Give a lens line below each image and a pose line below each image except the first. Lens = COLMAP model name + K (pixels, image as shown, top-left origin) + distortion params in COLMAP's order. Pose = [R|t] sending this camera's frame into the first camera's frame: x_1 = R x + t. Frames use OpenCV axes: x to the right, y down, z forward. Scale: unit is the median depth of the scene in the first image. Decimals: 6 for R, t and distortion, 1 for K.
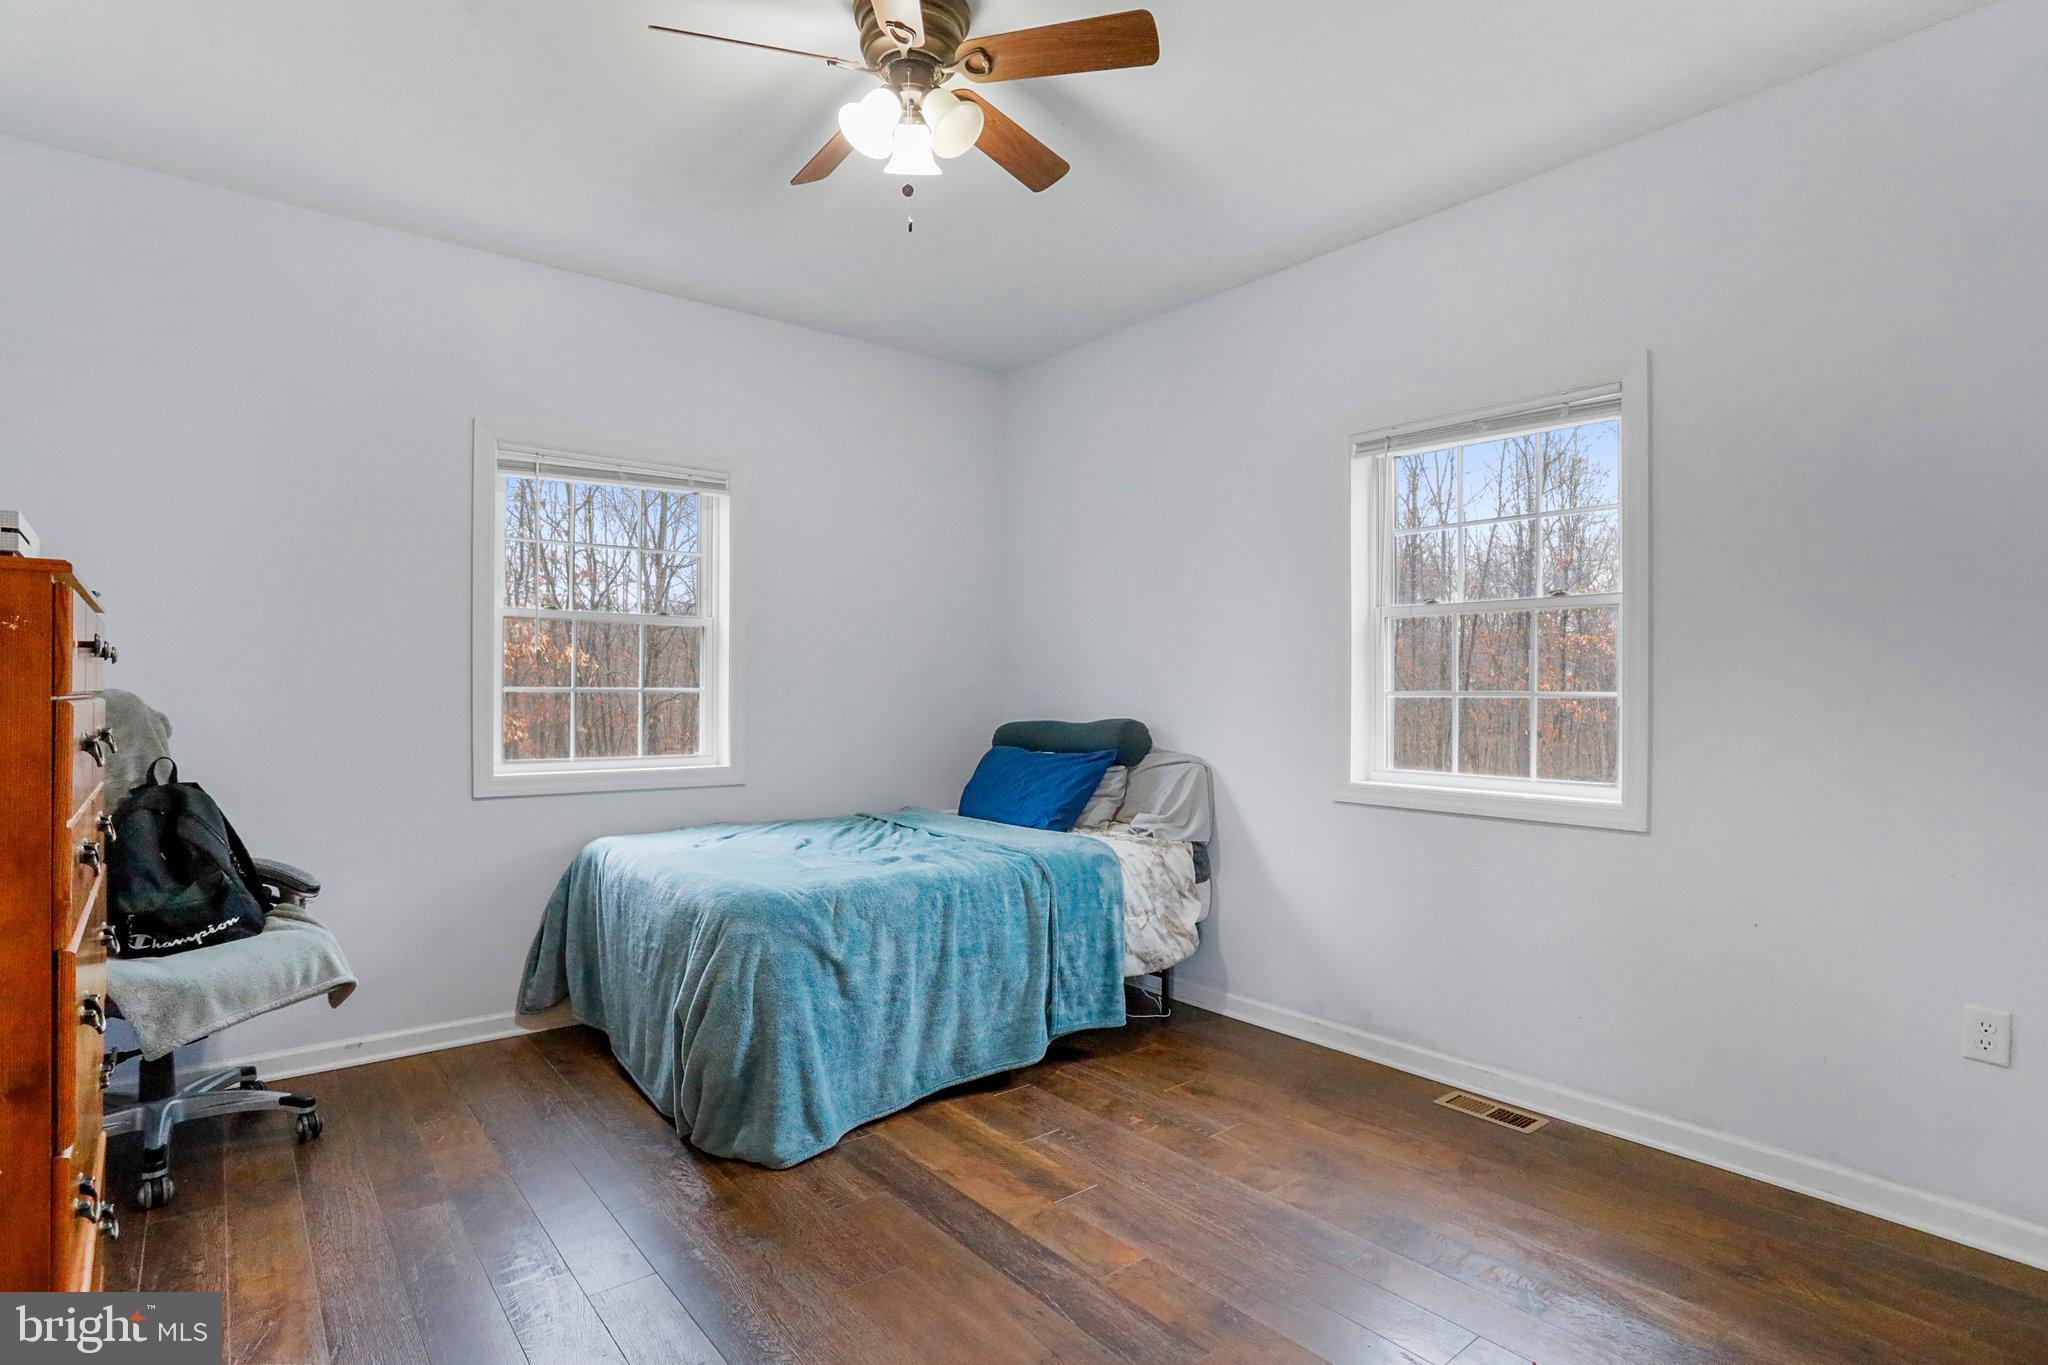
lens RADIAL K [[1045.4, 0, 1022.2], [0, 1045.4, 666.6], [0, 0, 1]] dist [-0.066267, 0.038596]
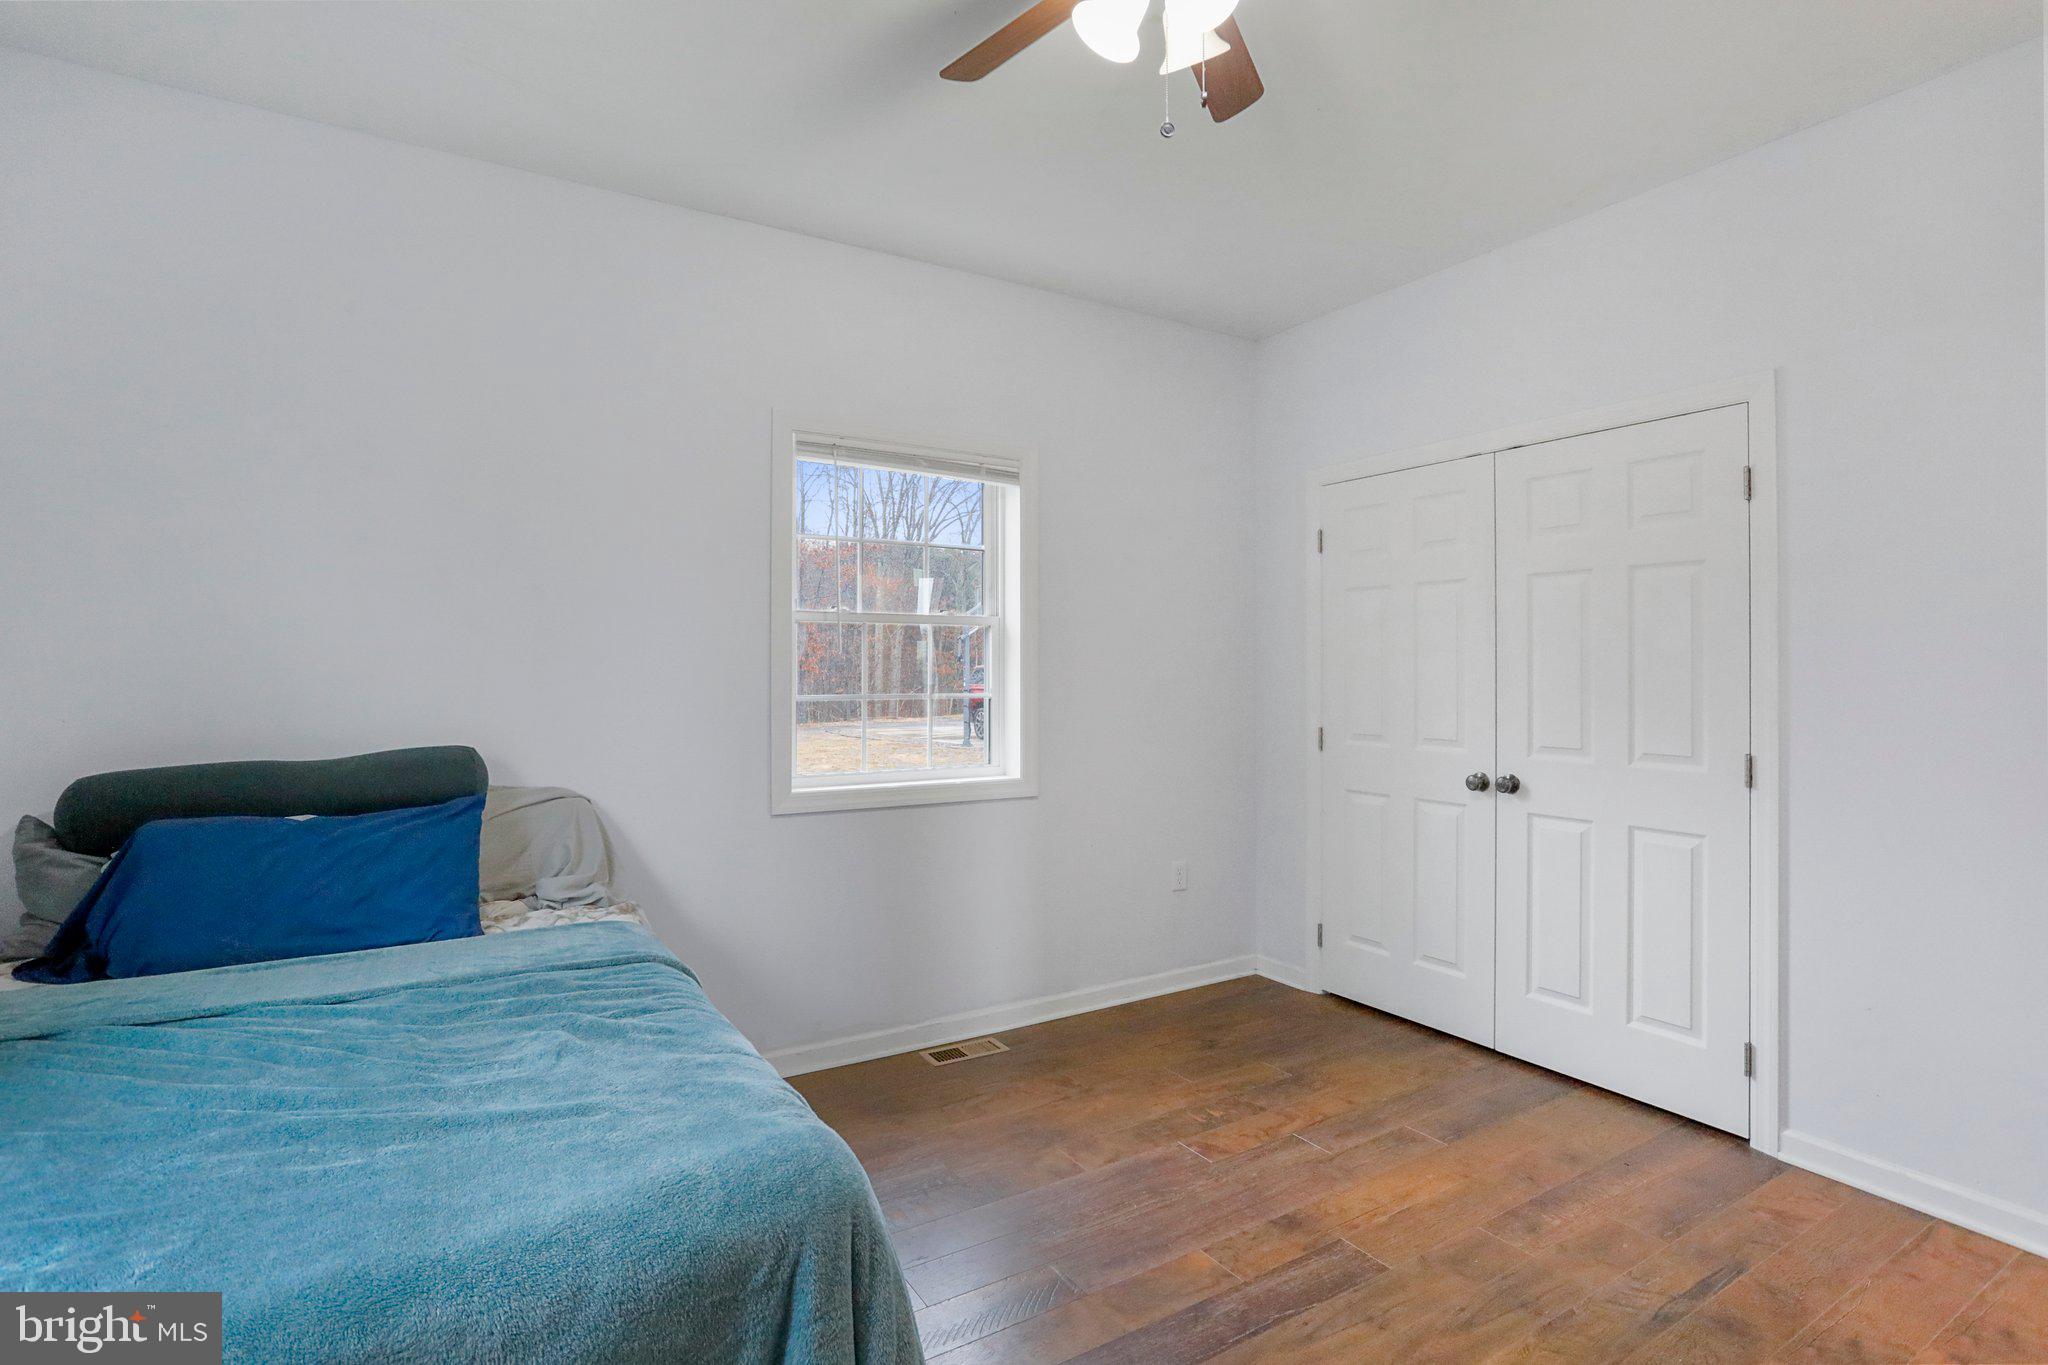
lens RADIAL K [[994.2, 0, 1029.4], [0, 994.2, 663.3], [0, 0, 1]] dist [-0.063832, 0.037044]
pose [[0.123390, 0.005465, 0.992343, -0.690768], [-0.017401, 0.999843, -0.003343, -0.010868], [-0.992206, -0.016856, 0.123465, 0.825630]]
